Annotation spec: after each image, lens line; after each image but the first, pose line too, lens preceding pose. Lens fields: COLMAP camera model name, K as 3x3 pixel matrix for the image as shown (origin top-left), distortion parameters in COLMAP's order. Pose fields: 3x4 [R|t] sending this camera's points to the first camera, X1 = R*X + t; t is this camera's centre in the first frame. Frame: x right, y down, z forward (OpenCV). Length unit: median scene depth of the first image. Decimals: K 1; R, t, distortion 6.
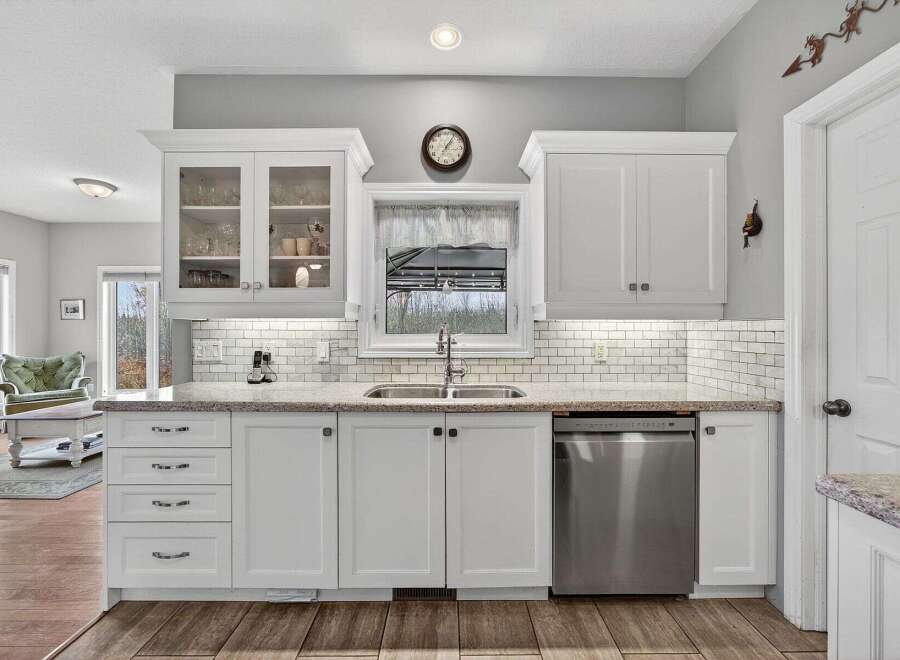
lens RADIAL K [[383.4, 0, 449.8], [0, 383.4, 331.4], [0, 0, 1]] dist [-0.024580, 0.005206]
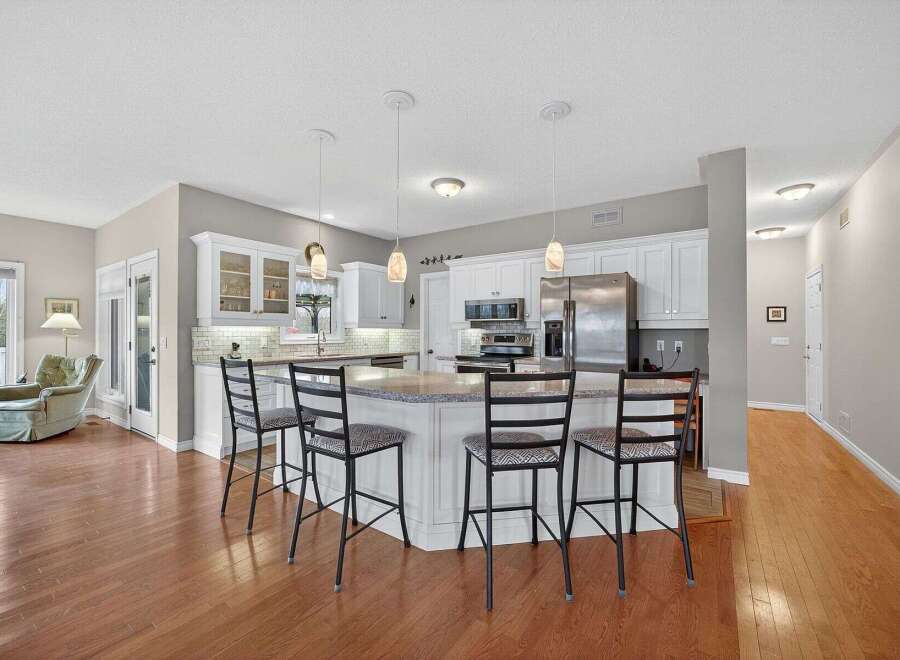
lens RADIAL K [[383.4, 0, 449.2], [0, 383.4, 334.1], [0, 0, 1]] dist [-0.024580, 0.005206]
pose [[0.577107, -0.002868, 0.816664, -1.657134], [0.001041, 0.999996, 0.002777, 0.005299], [-0.816668, -0.000753, 0.577107, -1.153044]]
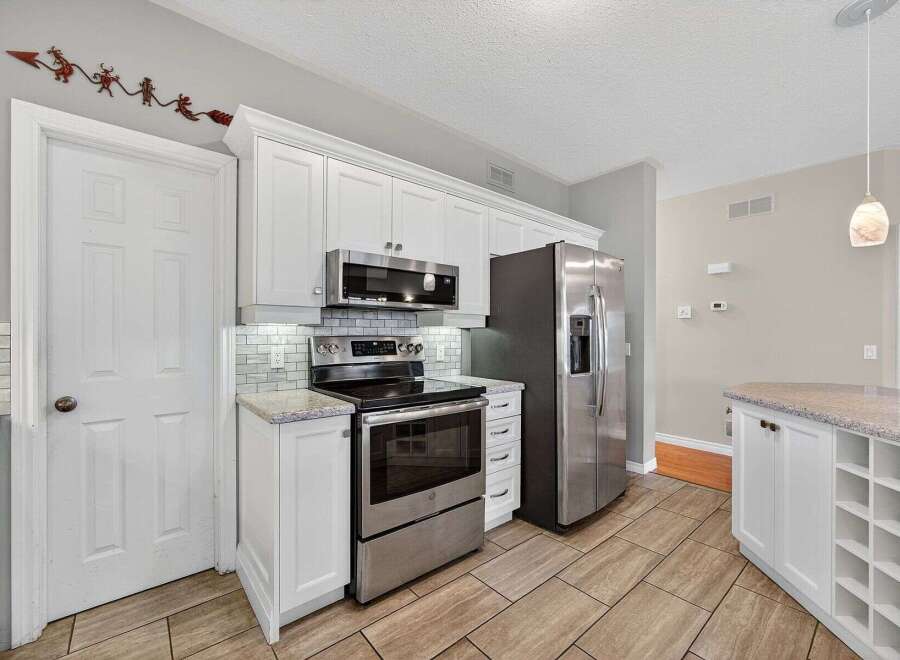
lens RADIAL K [[383.4, 0, 454.4], [0, 383.4, 331.0], [0, 0, 1]] dist [-0.024580, 0.005206]
pose [[-0.644278, -0.003607, 0.764783, -0.403286], [-0.002328, 0.999993, 0.002755, -0.012562], [-0.764788, -0.000005, -0.644282, 0.622250]]
